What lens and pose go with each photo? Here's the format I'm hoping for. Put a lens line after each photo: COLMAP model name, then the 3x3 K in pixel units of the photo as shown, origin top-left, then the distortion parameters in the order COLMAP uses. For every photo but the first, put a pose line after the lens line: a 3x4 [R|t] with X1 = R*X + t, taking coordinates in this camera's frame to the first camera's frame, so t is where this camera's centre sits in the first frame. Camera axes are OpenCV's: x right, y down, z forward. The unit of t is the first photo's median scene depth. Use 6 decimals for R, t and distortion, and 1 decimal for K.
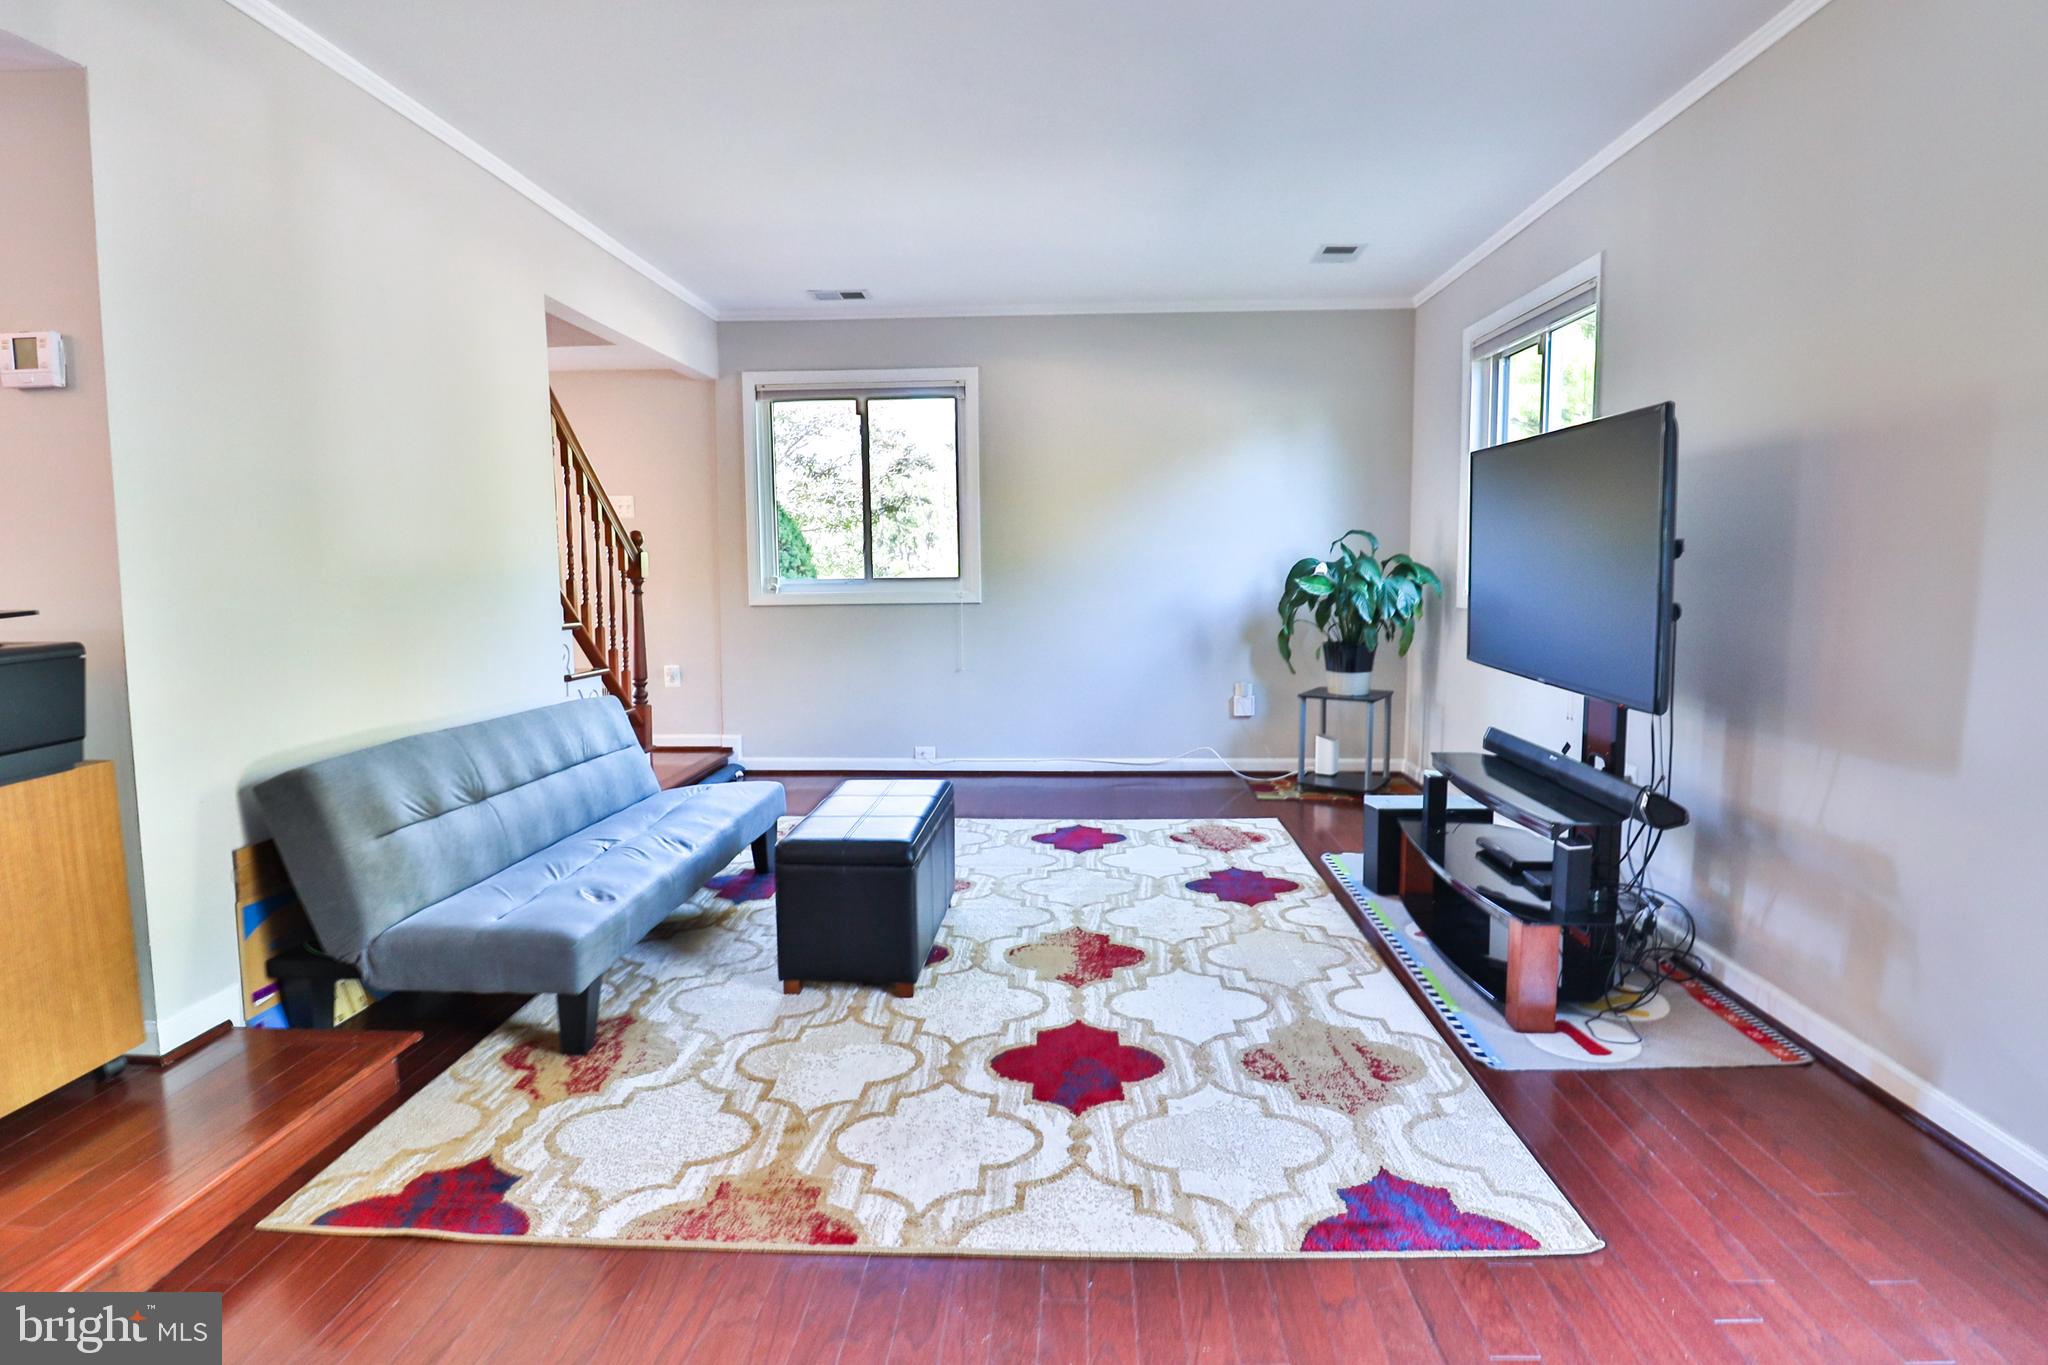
lens RADIAL K [[1052.1, 0, 1041.1], [0, 1052.1, 668.9], [0, 0, 1]] dist [0.002106, -0.014127]
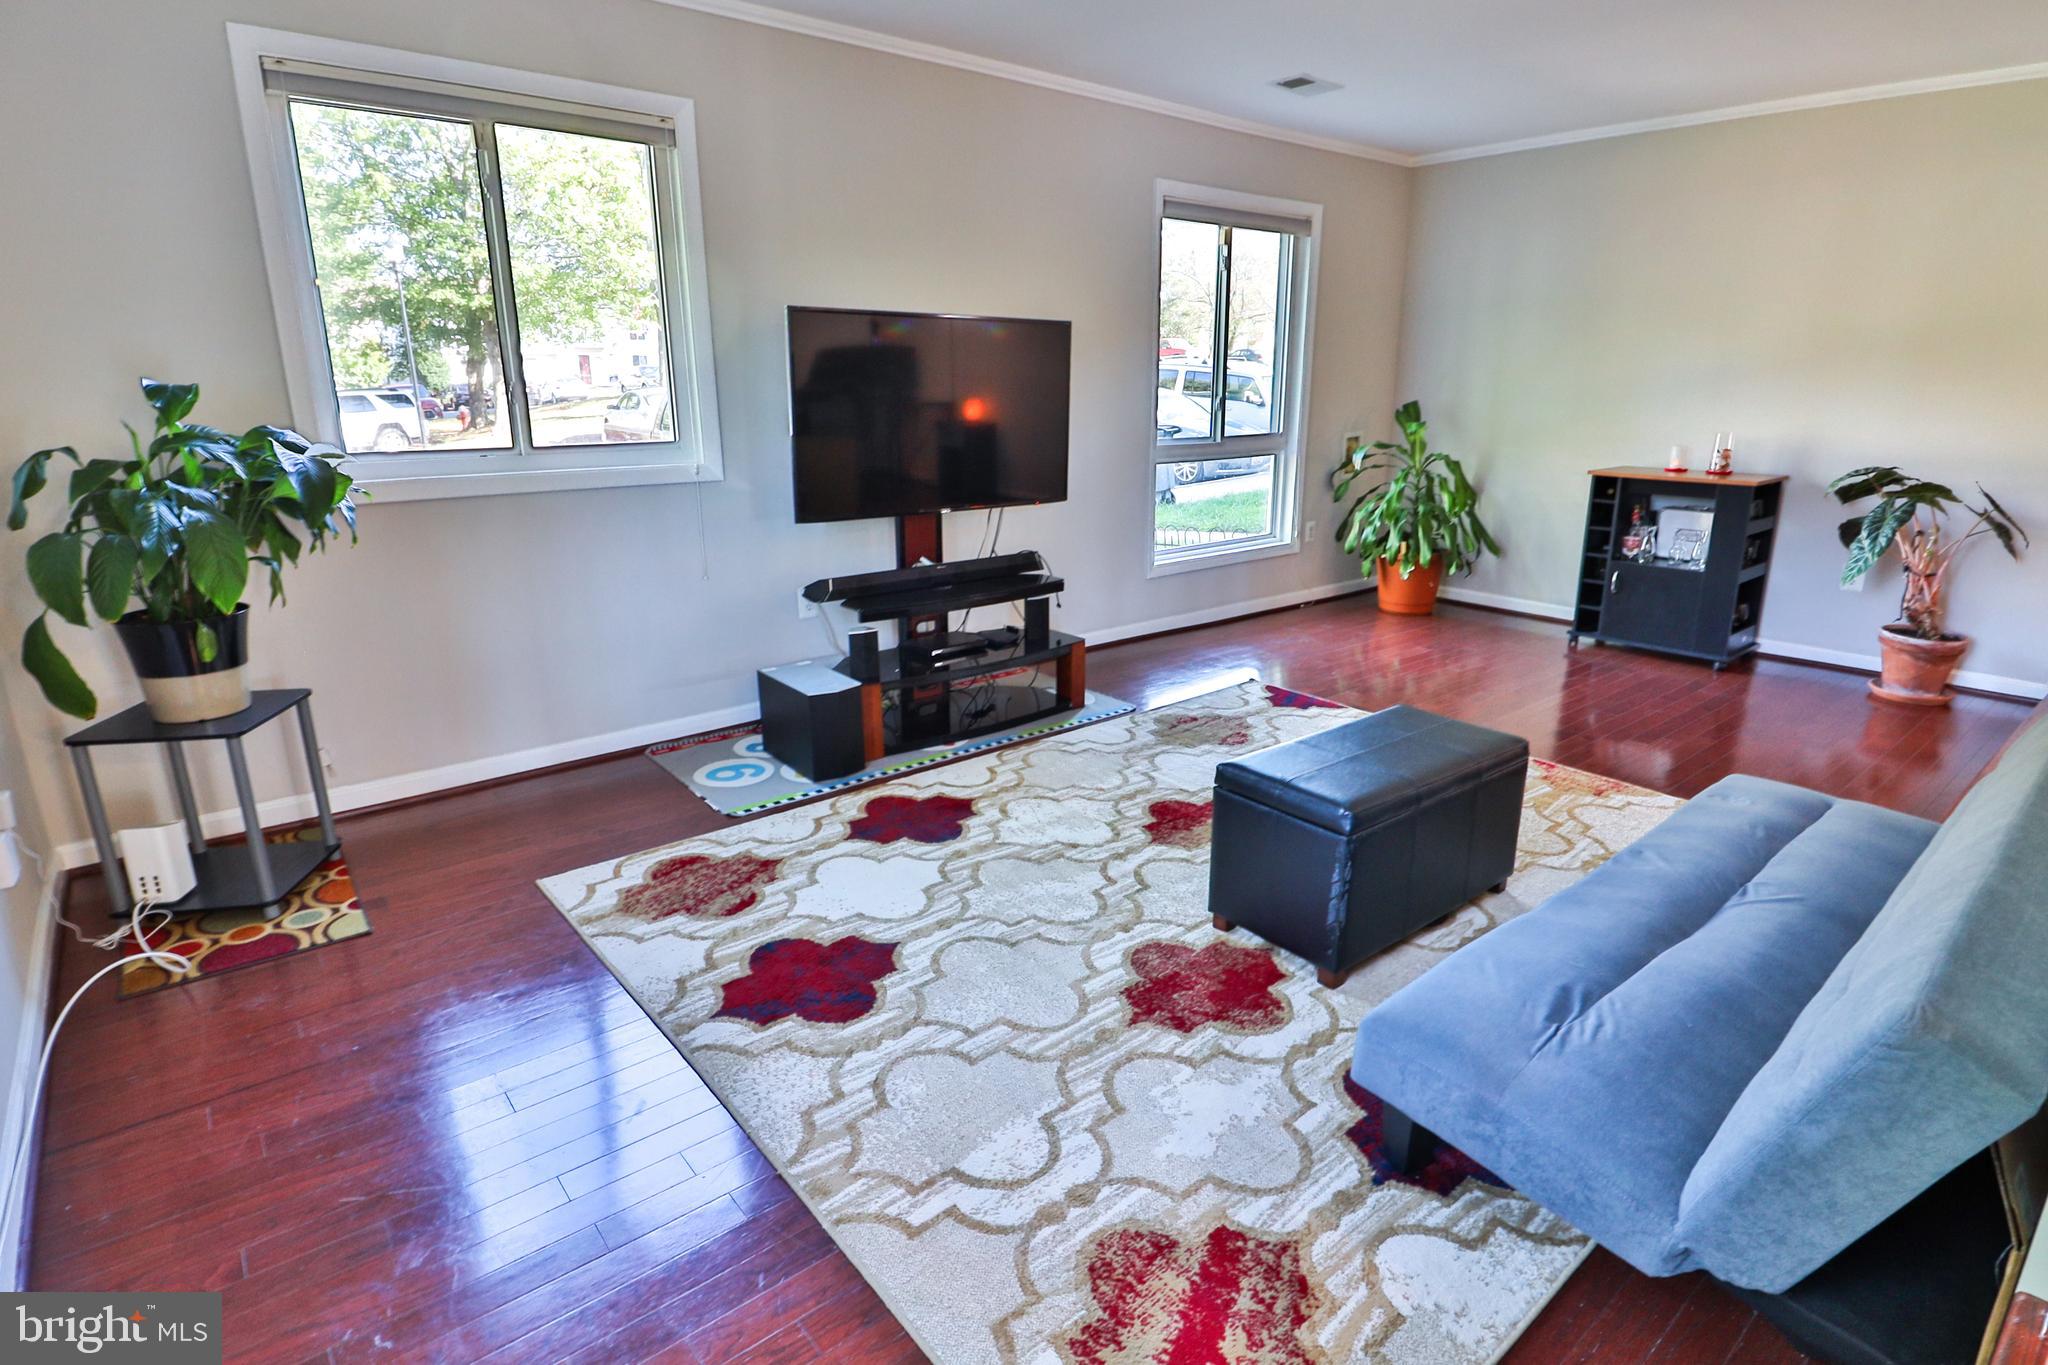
lens RADIAL K [[1052.1, 0, 1044.7], [0, 1052.1, 673.8], [0, 0, 1]] dist [0.002106, -0.014127]
pose [[-0.674645, -0.197343, 0.711274, -0.651169], [0.079226, 0.938674, 0.335581, -0.253966], [-0.733878, 0.282749, -0.617637, 1.985489]]
